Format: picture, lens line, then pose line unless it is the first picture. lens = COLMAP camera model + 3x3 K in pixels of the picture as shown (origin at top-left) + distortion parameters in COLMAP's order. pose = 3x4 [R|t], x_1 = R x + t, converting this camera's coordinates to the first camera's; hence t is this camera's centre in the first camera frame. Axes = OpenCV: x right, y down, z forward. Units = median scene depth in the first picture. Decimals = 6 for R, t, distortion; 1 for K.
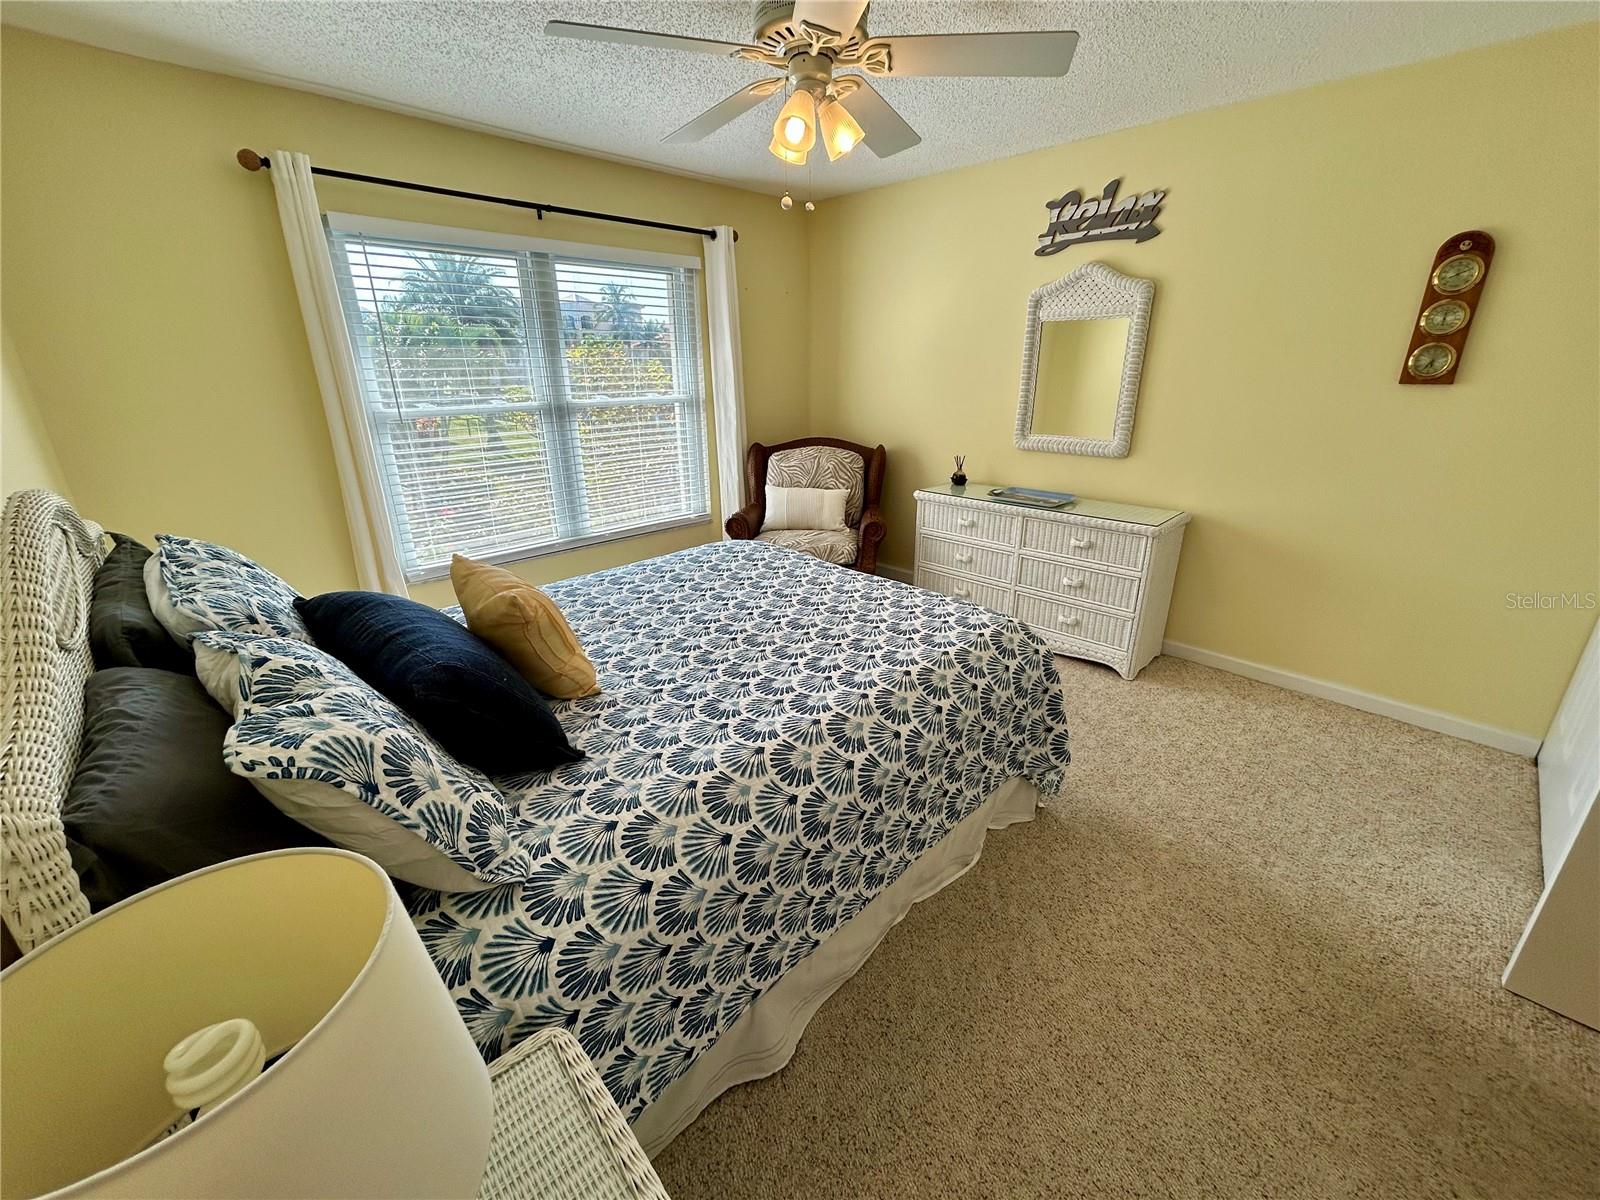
lens RADIAL K [[646.1, 0, 799.7], [0, 646.1, 594.3], [0, 0, 1]] dist [-0.000559, 0.000623]
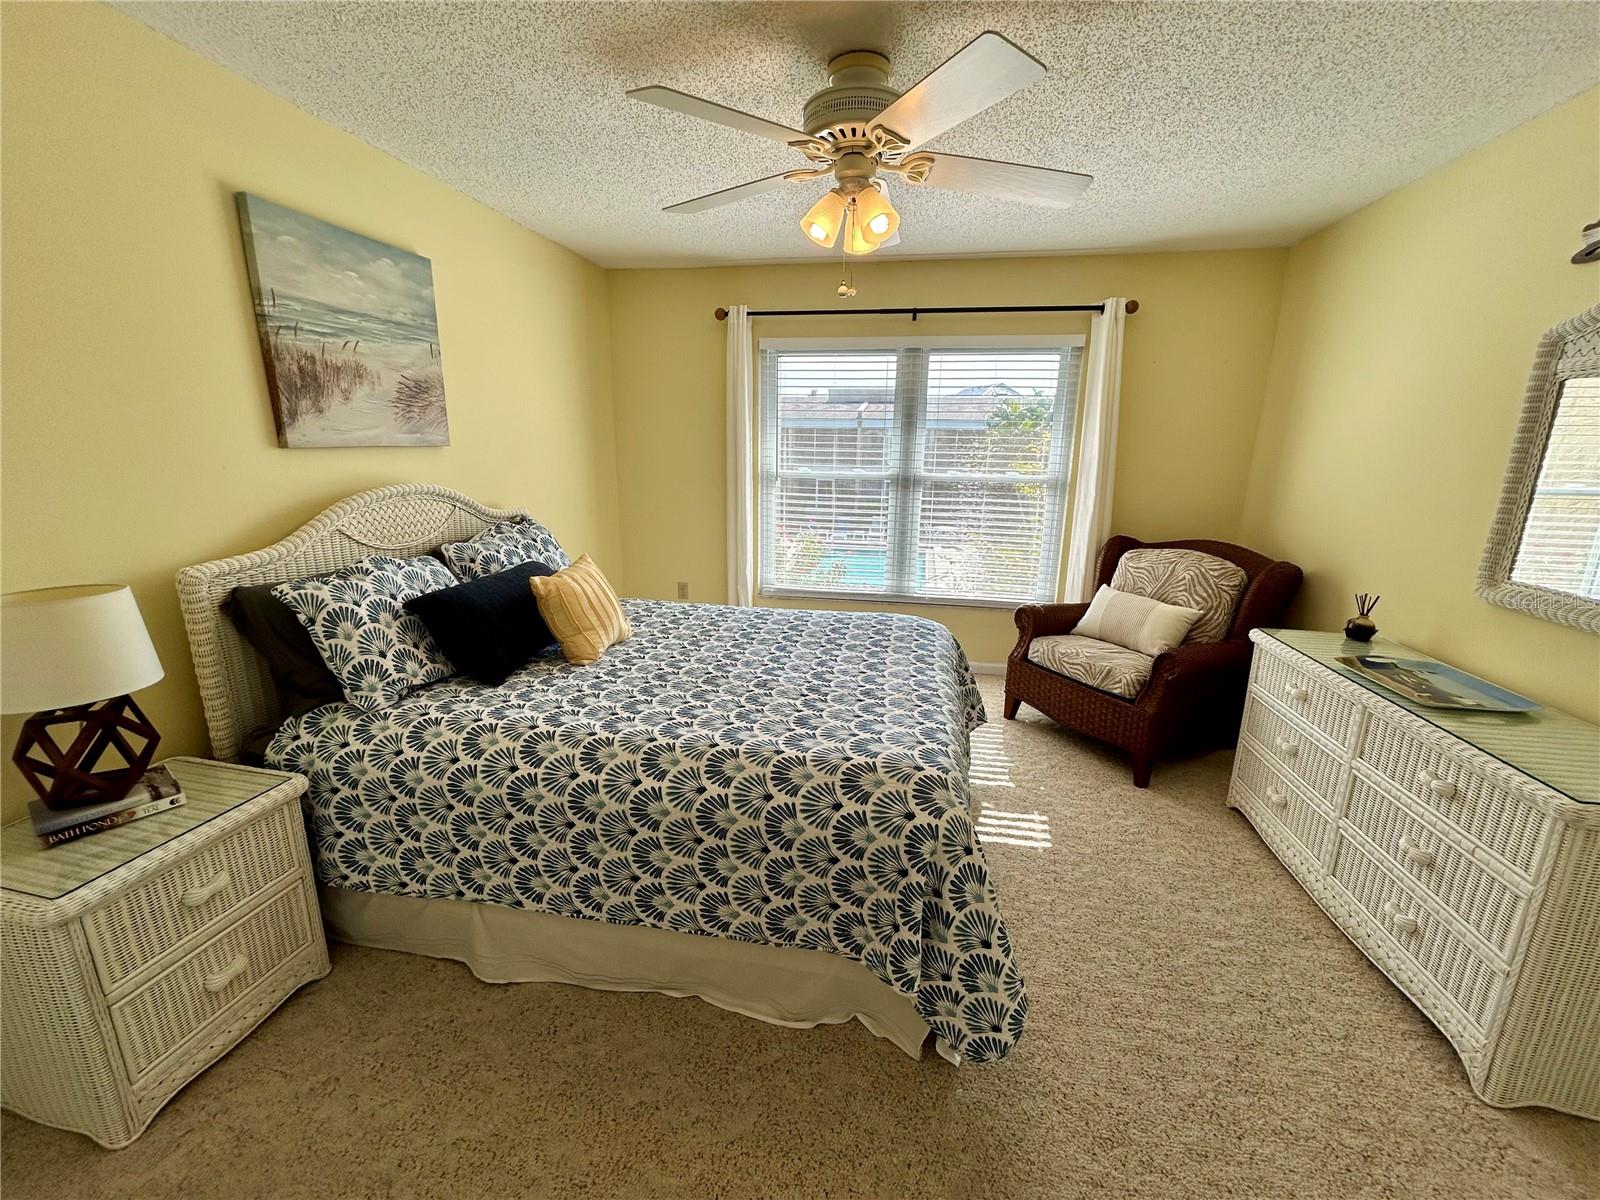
lens RADIAL K [[646.1, 0, 799.7], [0, 646.1, 594.3], [0, 0, 1]] dist [-0.000559, 0.000623]
pose [[0.574240, 0.205153, -0.792566, 0.716845], [-0.295224, 0.954849, 0.033260, -0.123385], [0.763604, 0.214885, 0.608879, 0.338110]]
